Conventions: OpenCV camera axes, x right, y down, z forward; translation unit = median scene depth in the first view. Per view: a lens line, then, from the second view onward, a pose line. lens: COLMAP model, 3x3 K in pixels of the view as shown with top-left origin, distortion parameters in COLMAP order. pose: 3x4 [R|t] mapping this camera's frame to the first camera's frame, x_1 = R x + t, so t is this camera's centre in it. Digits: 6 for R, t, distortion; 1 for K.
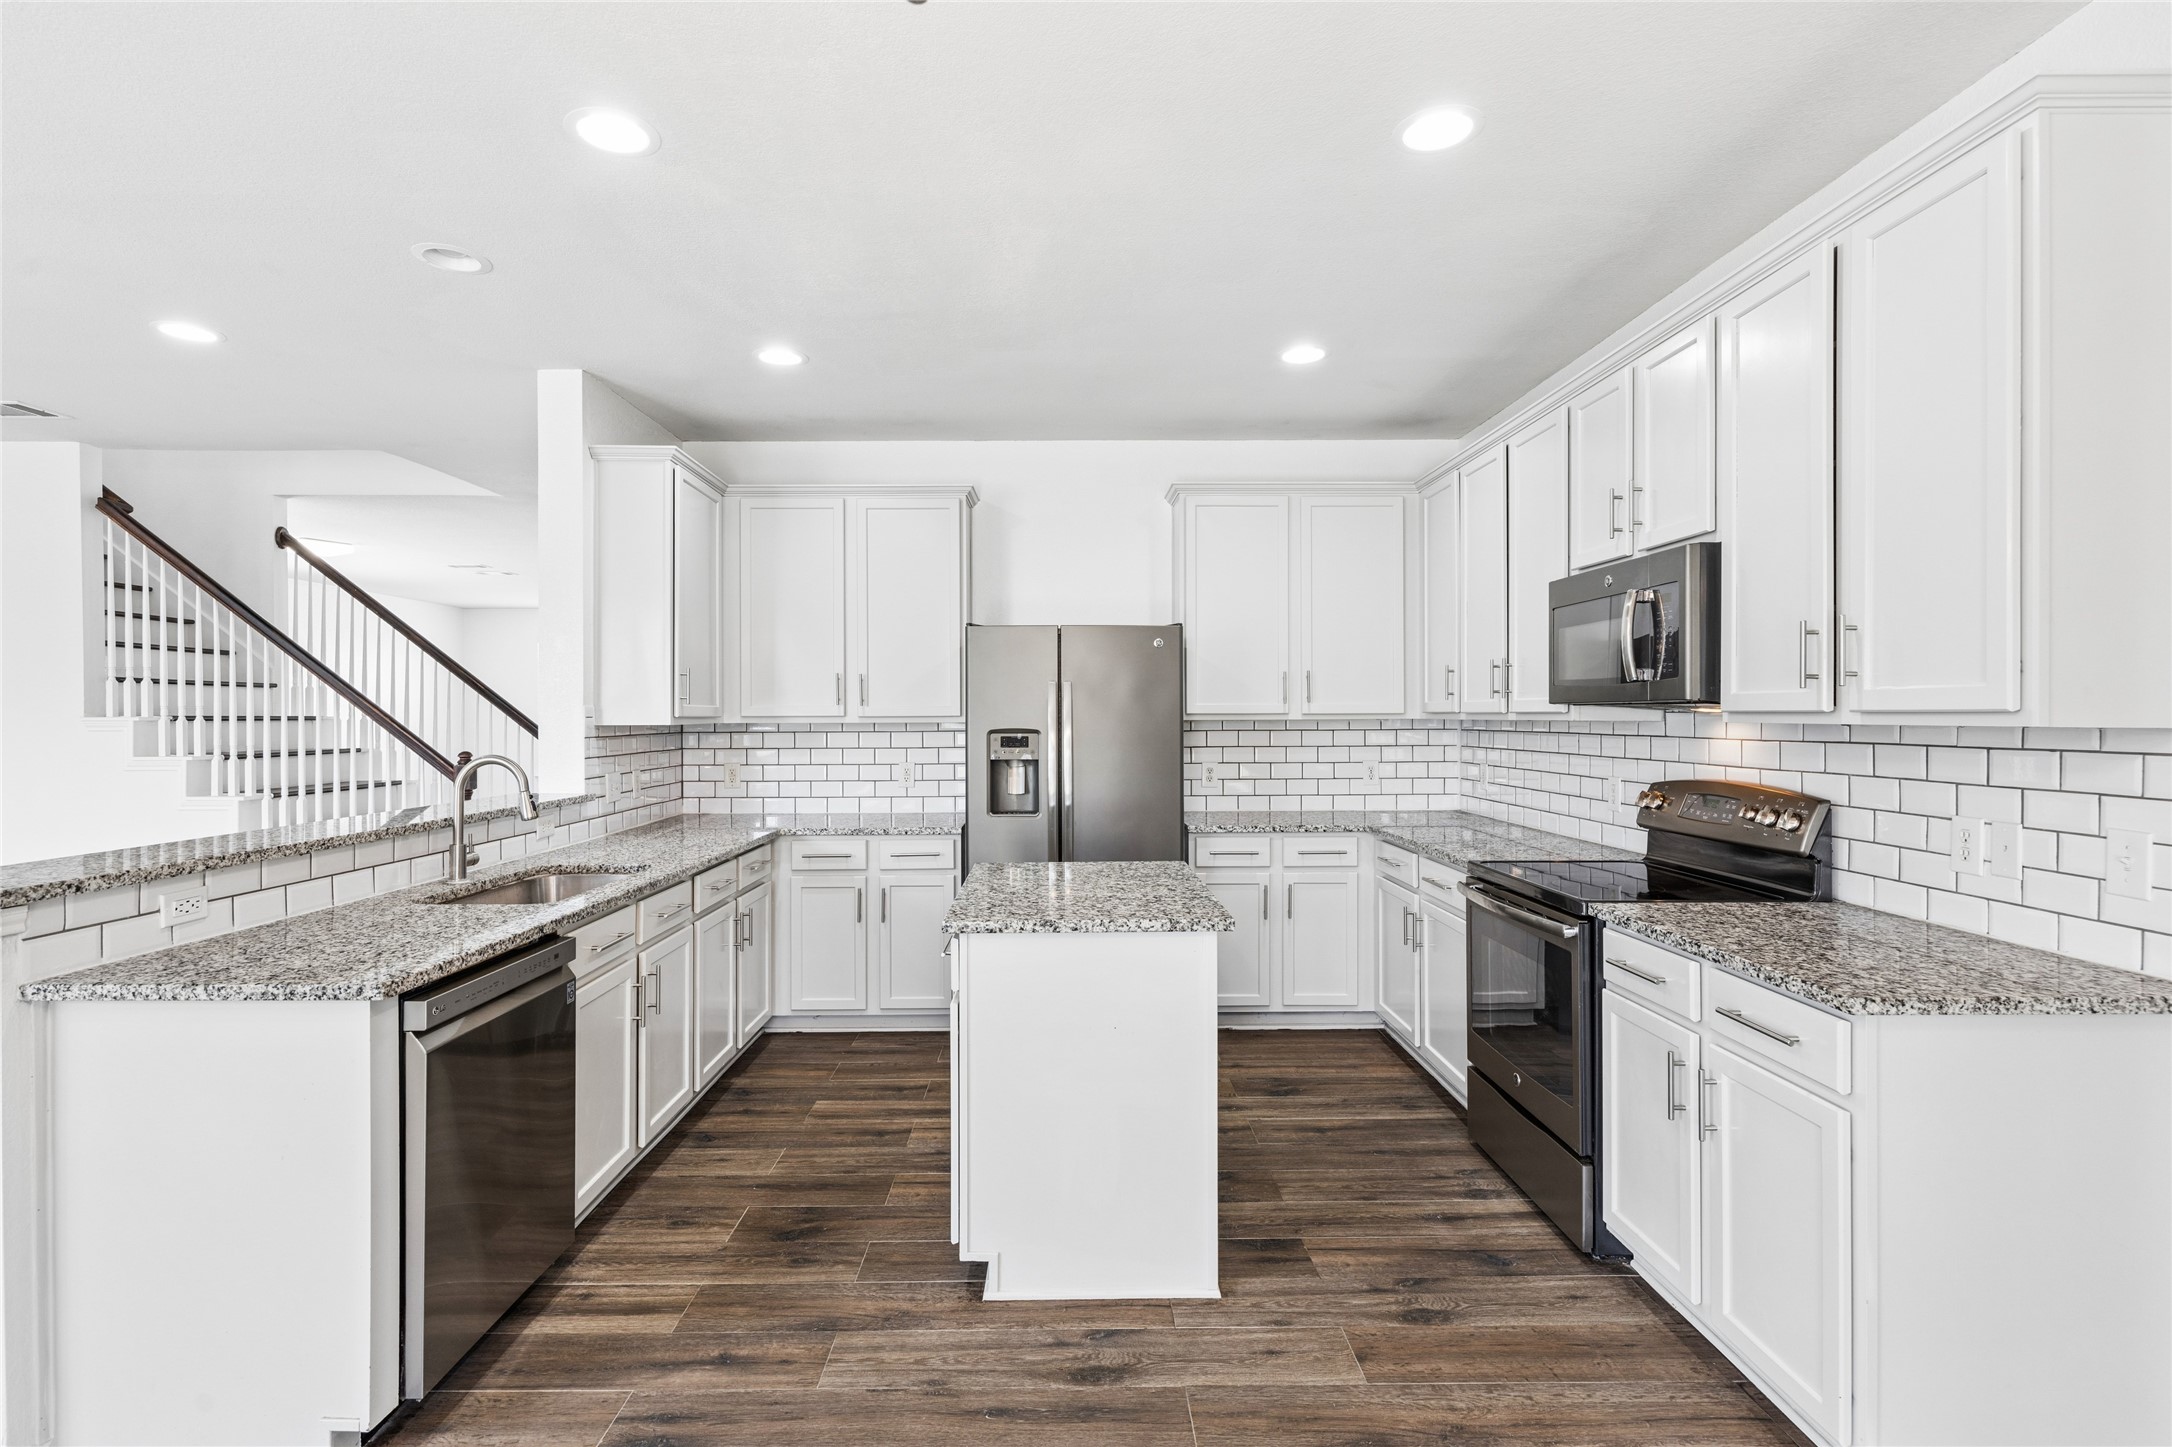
lens RADIAL K [[1029.4, 0, 1080.4], [0, 1029.4, 711.3], [0, 0, 1]] dist [-0.001953, -0.000186]
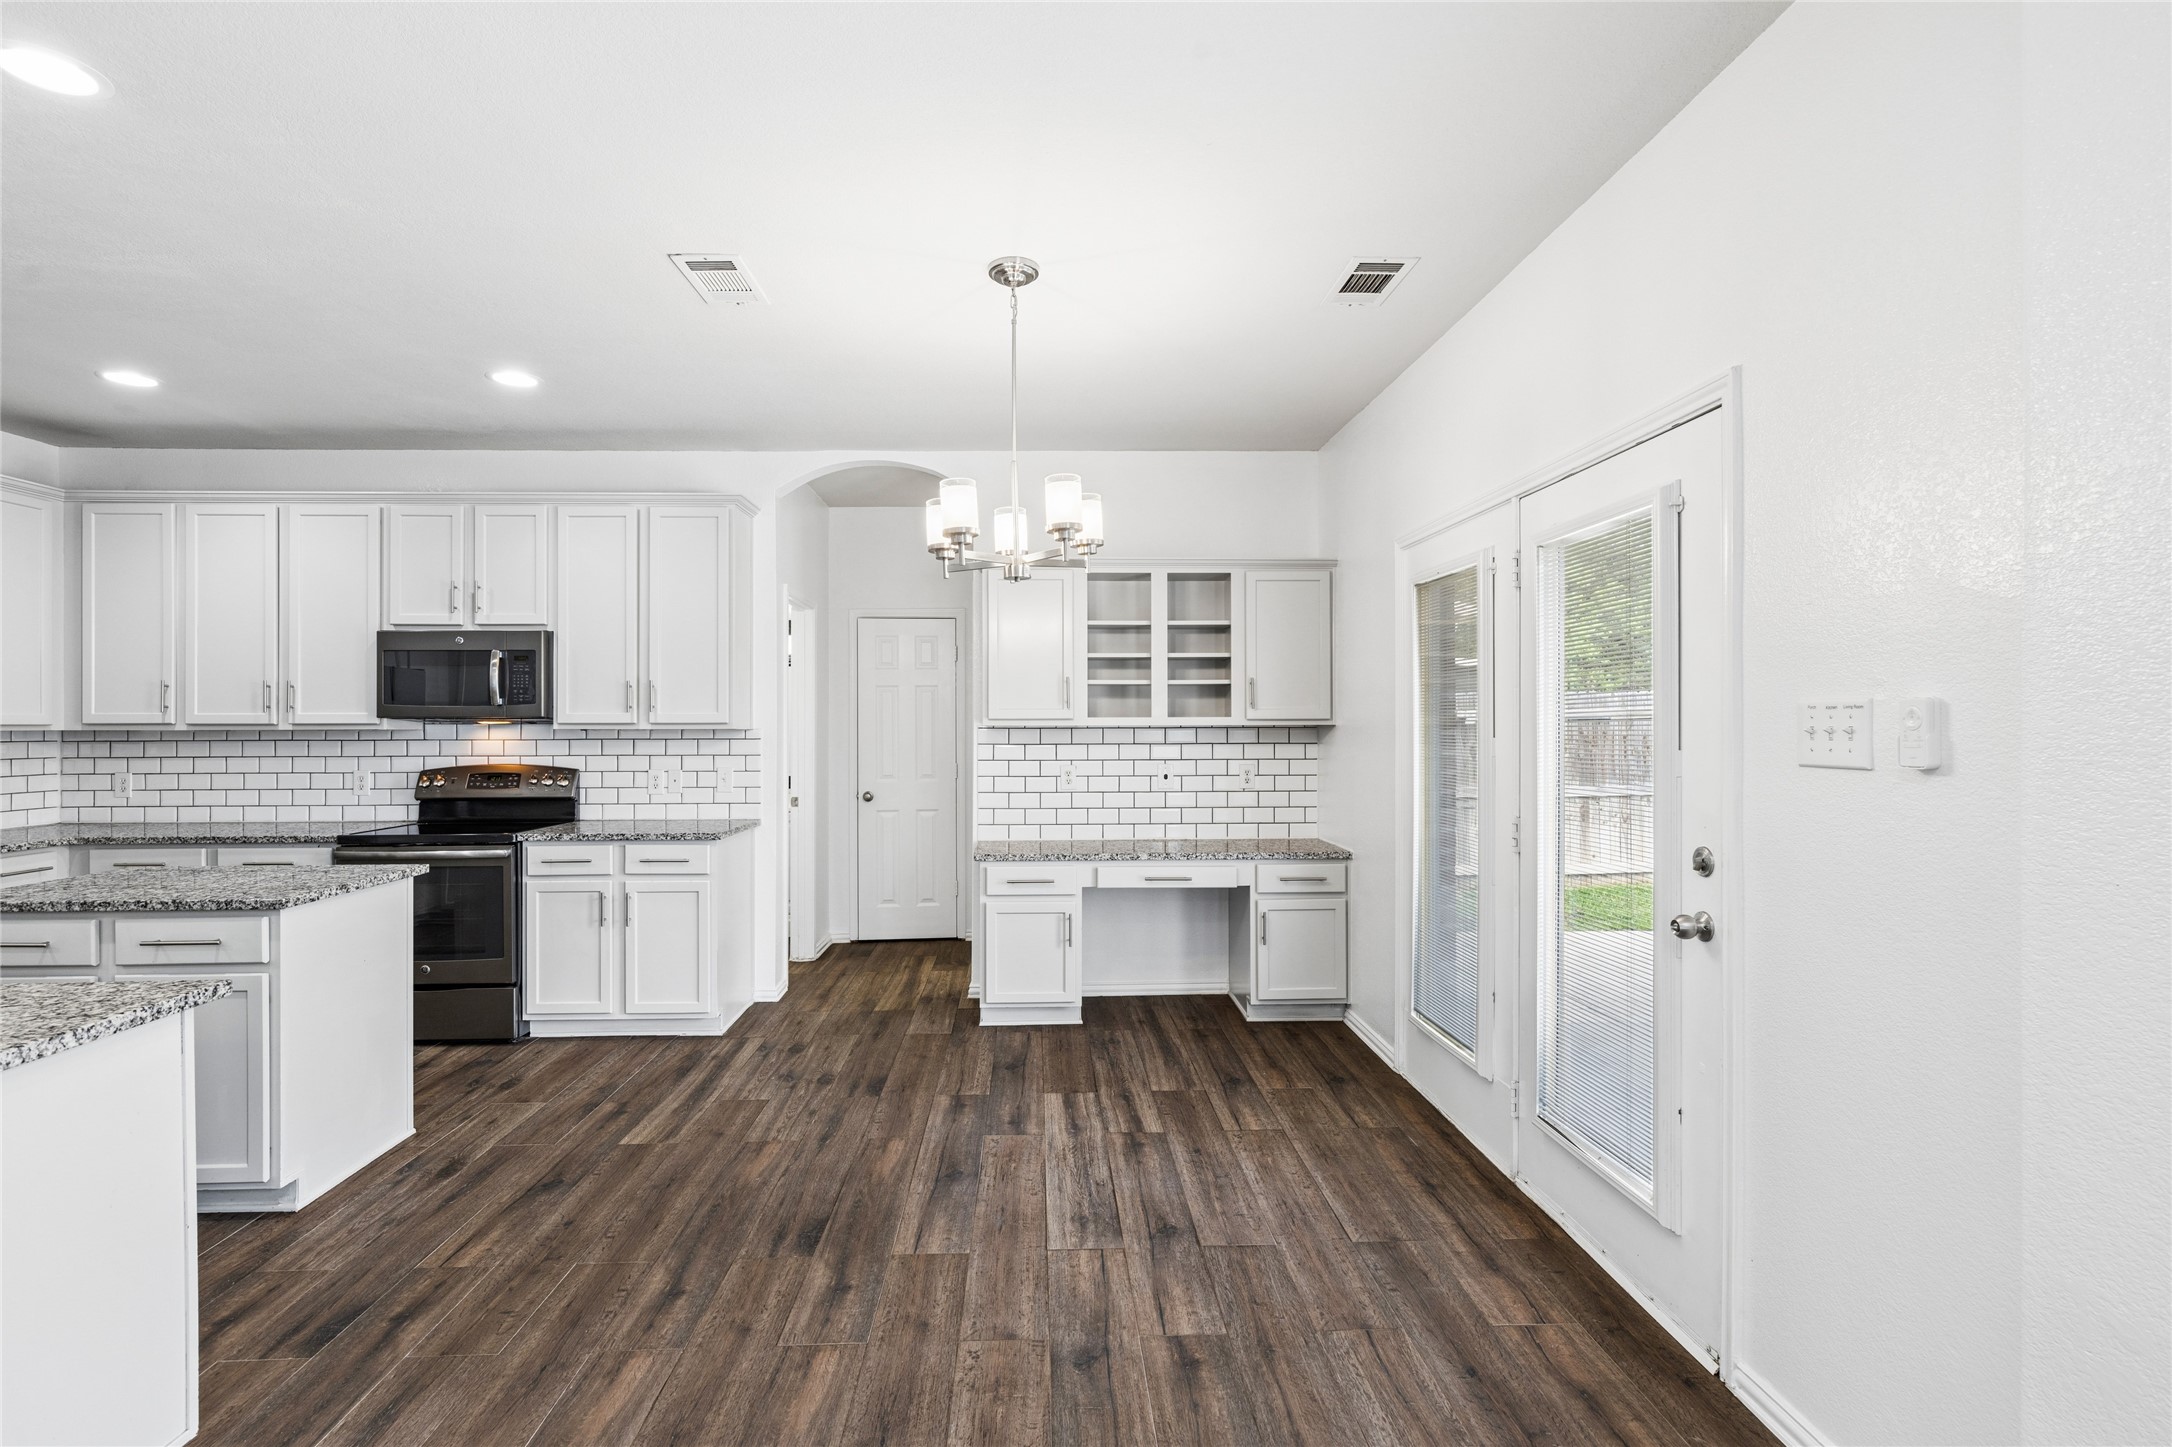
lens RADIAL K [[1029.4, 0, 1083.9], [0, 1029.4, 725.3], [0, 0, 1]] dist [-0.001953, -0.000186]
pose [[-0.044957, 0.001500, 0.998988, -1.348087], [-0.000993, 0.999998, -0.001546, 0.006347], [-0.998988, -0.001061, -0.044956, 0.139521]]
